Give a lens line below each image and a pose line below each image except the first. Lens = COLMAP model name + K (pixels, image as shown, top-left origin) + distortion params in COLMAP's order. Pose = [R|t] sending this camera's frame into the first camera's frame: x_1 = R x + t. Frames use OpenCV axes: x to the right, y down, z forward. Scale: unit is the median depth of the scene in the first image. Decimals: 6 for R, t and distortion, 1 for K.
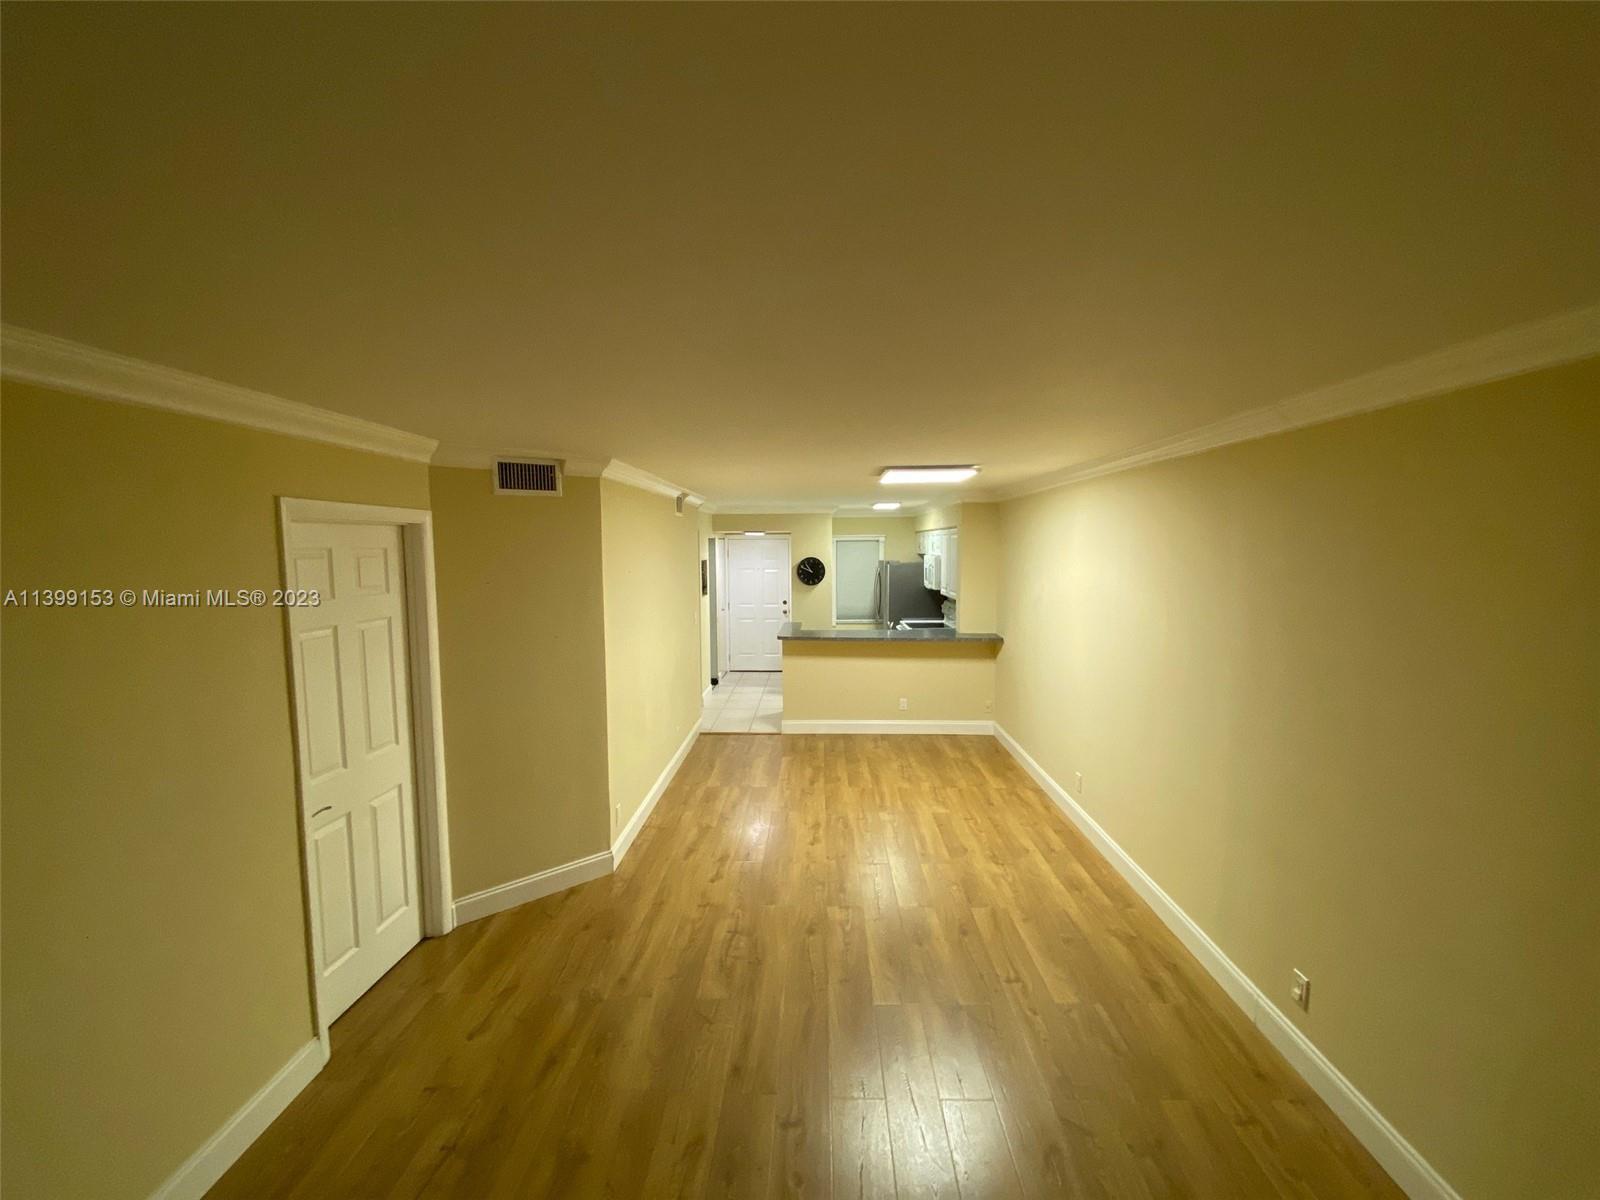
lens RADIAL K [[648.4, 0, 800.0], [0, 648.4, 600.0], [0, 0, 1]] dist [0.021935, -0.021692]
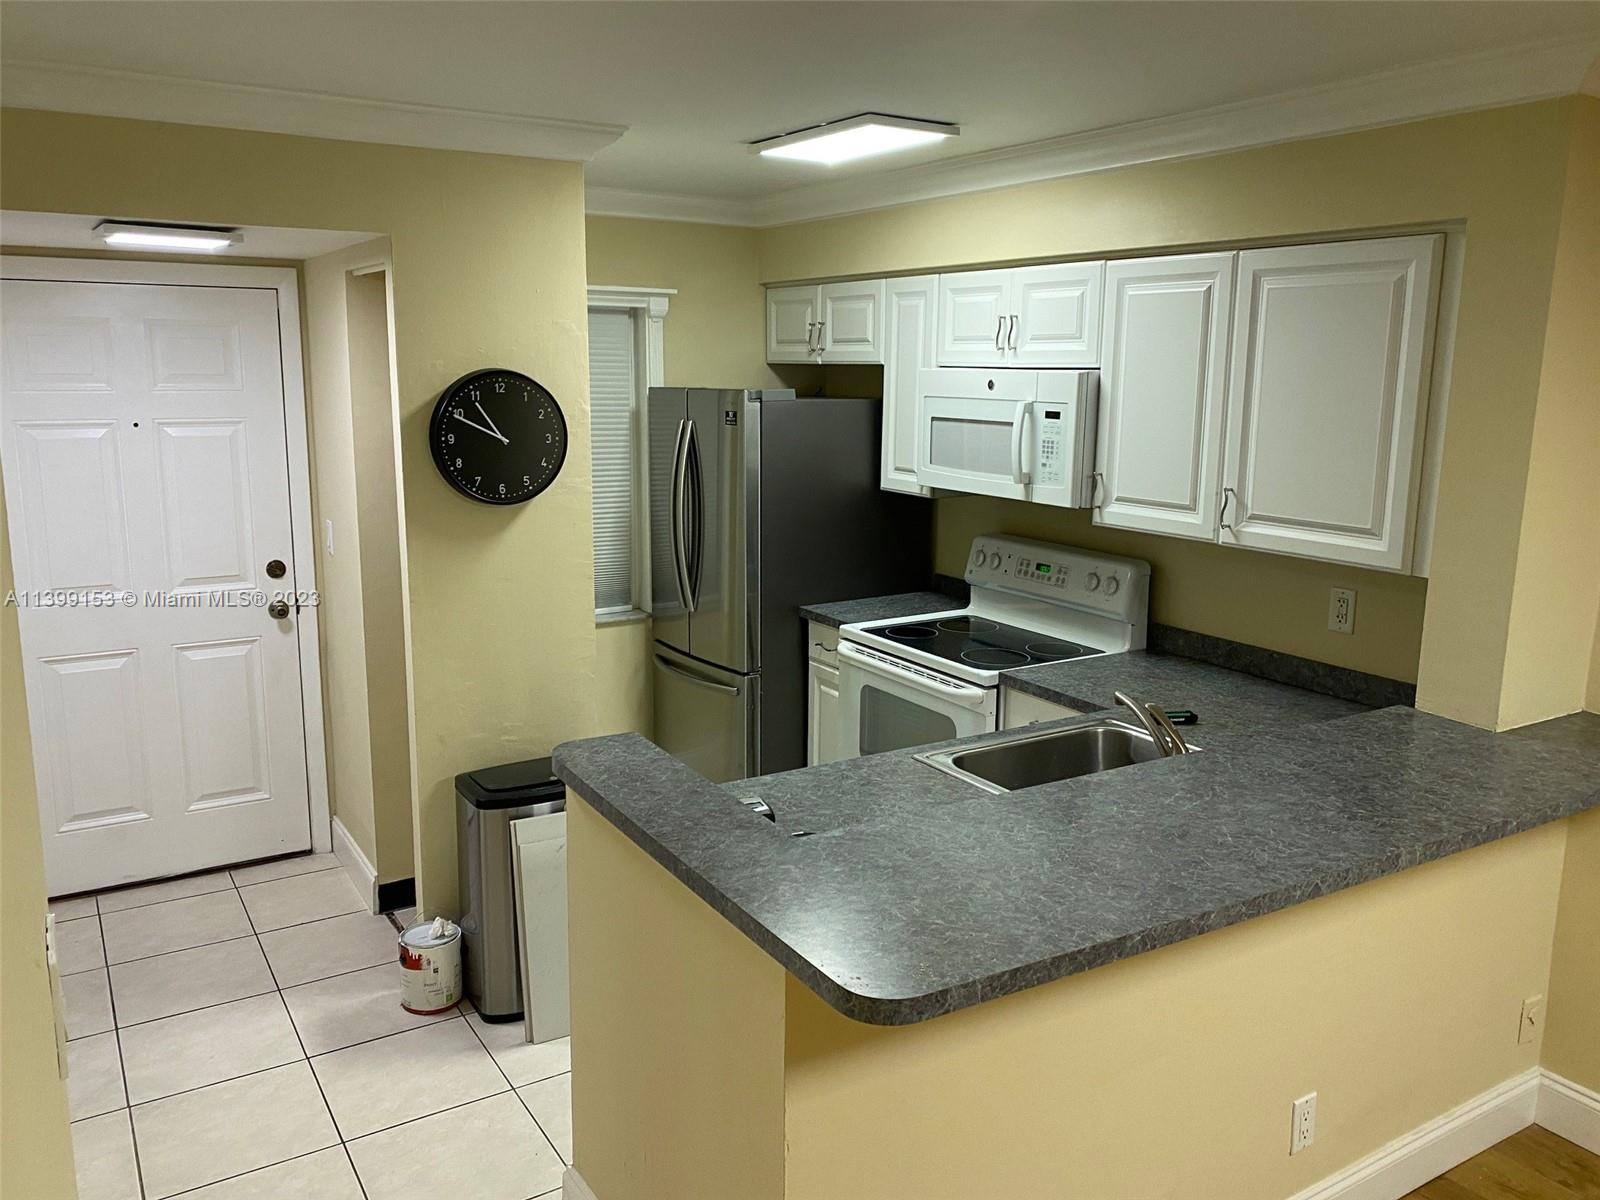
lens RADIAL K [[1232.6, 0, 795.1], [0, 1232.6, 580.3], [0, 0, 1]] dist [0.004489, -0.002700]
pose [[0.834481, -0.081927, 0.544912, -0.161511], [0.032804, 0.994518, 0.099288, -0.044410], [-0.550059, -0.064979, 0.832594, 0.790544]]
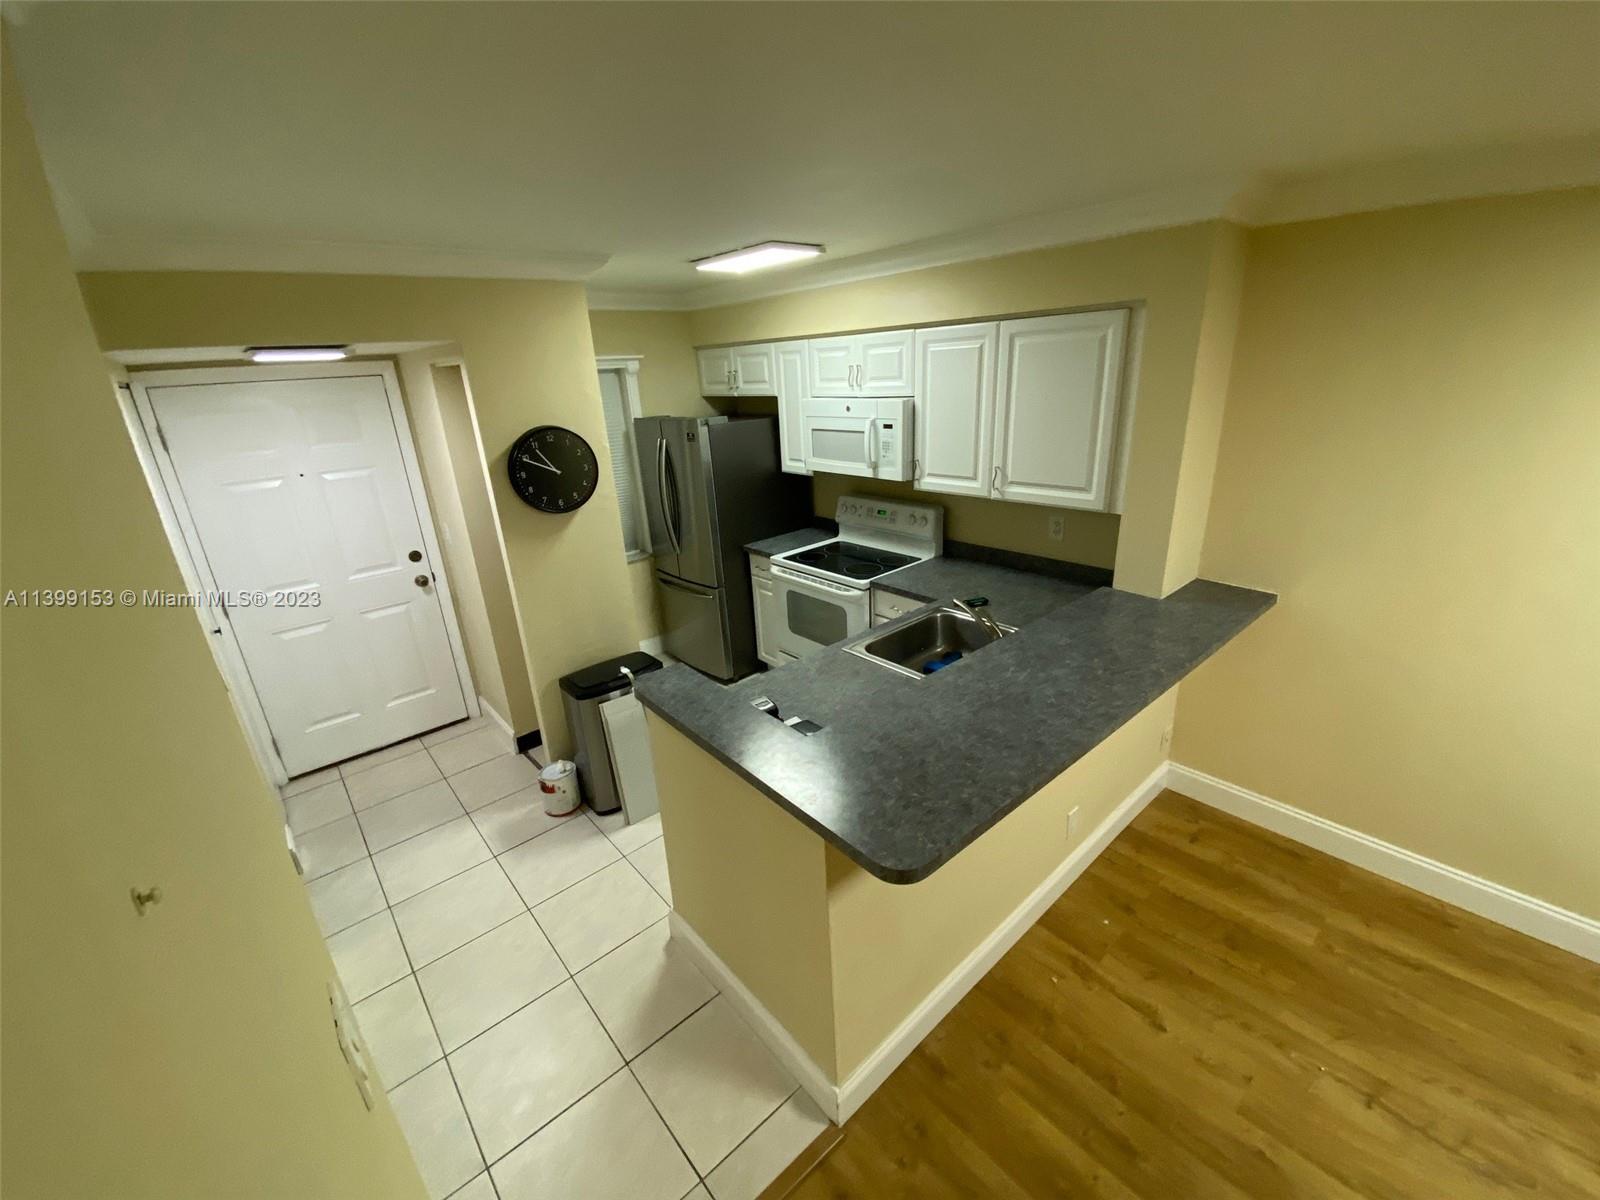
lens RADIAL K [[648.4, 0, 800.0], [0, 648.4, 600.0], [0, 0, 1]] dist [0.021935, -0.021692]
pose [[0.733775, -0.259383, 0.627929, -0.151511], [0.105667, 0.956575, 0.271661, -0.074426], [-0.671125, -0.132987, 0.729319, 0.859486]]
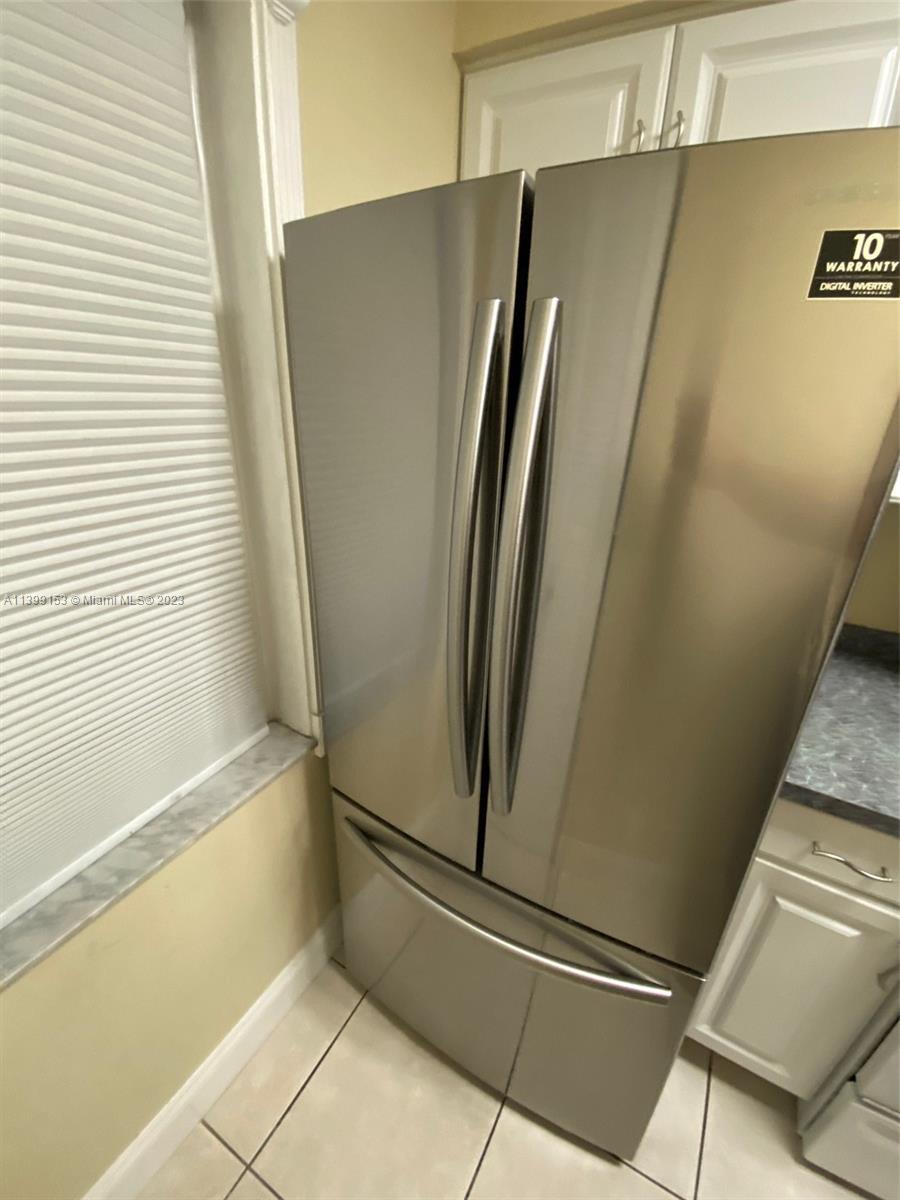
lens RADIAL K [[486.3, 0, 450.0], [0, 486.3, 600.0], [0, 0, 1]] dist [0.021935, -0.021692]
pose [[0.471598, -0.324950, 0.819757, 0.083791], [0.026649, 0.934454, 0.355085, -0.050142], [-0.881411, -0.145612, 0.449347, 1.375772]]
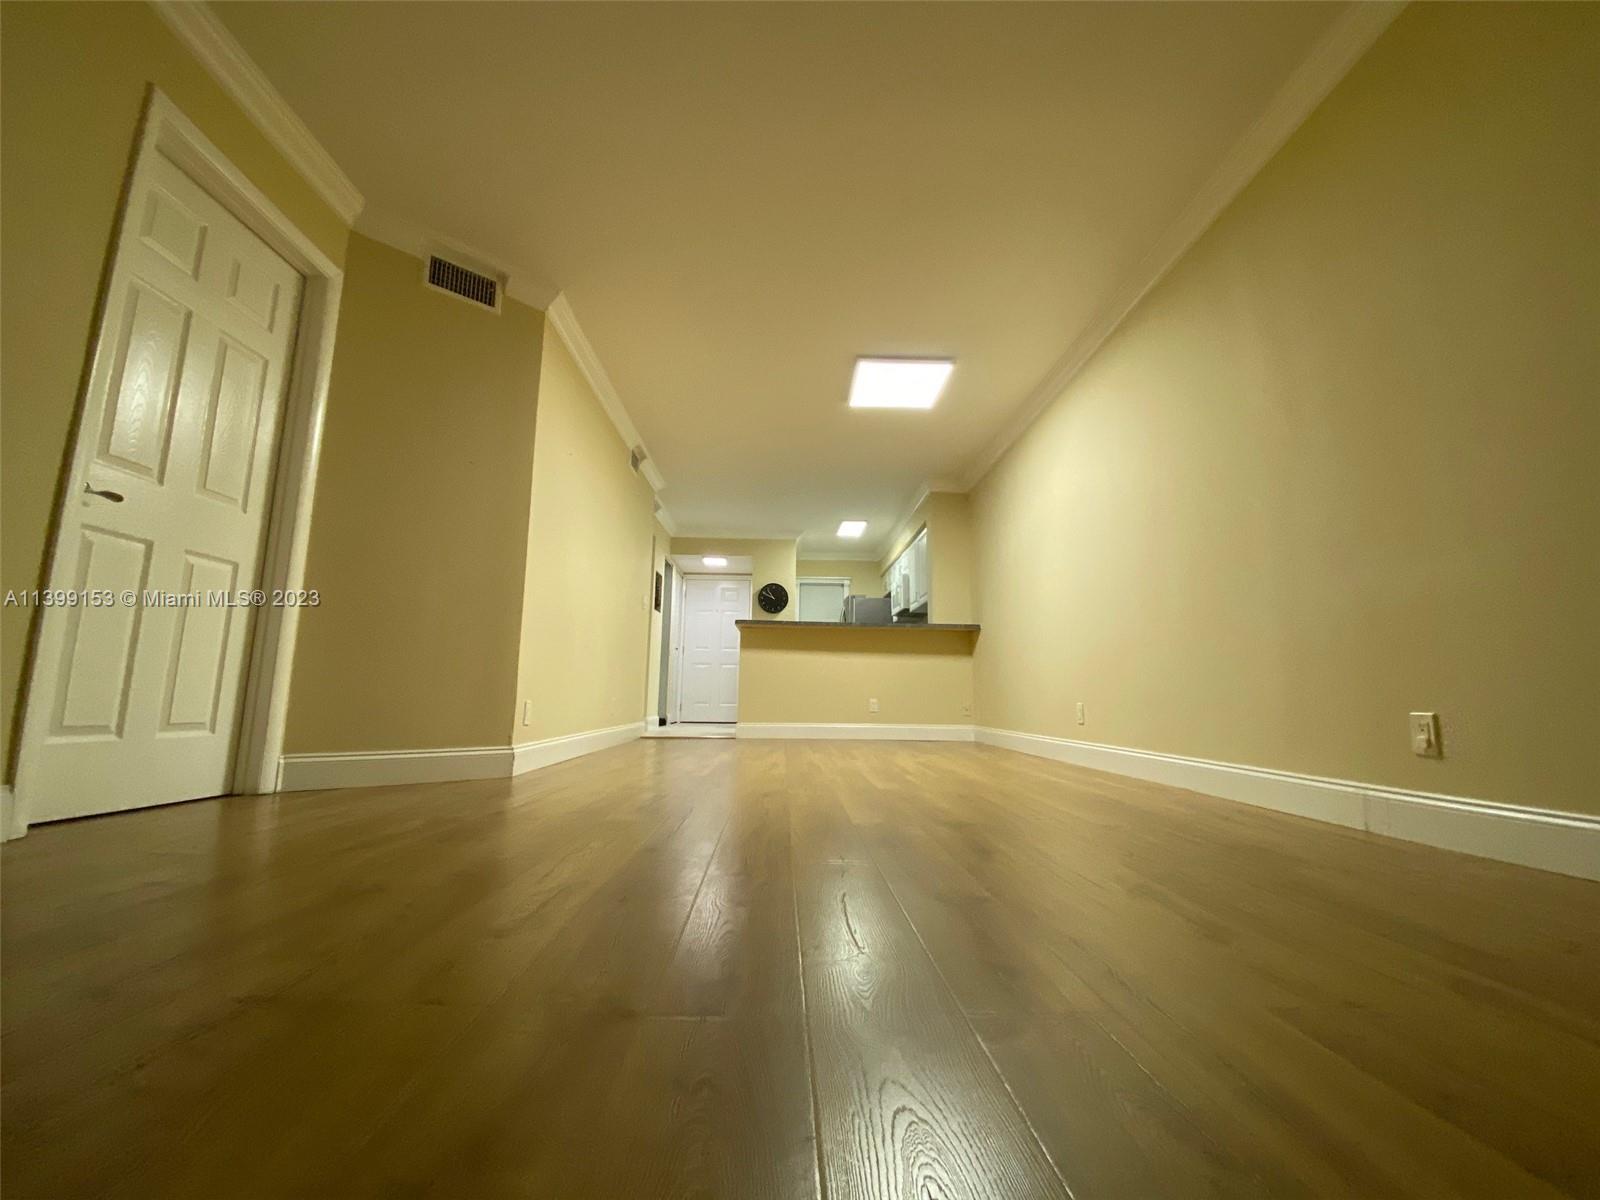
lens RADIAL K [[648.4, 0, 800.0], [0, 648.4, 600.0], [0, 0, 1]] dist [0.021935, -0.021692]
pose [[0.998035, 0.026030, 0.056988, 0.003352], [-0.011764, 0.971283, -0.237634, 0.237064], [-0.061537, 0.236497, 0.969681, 0.106910]]
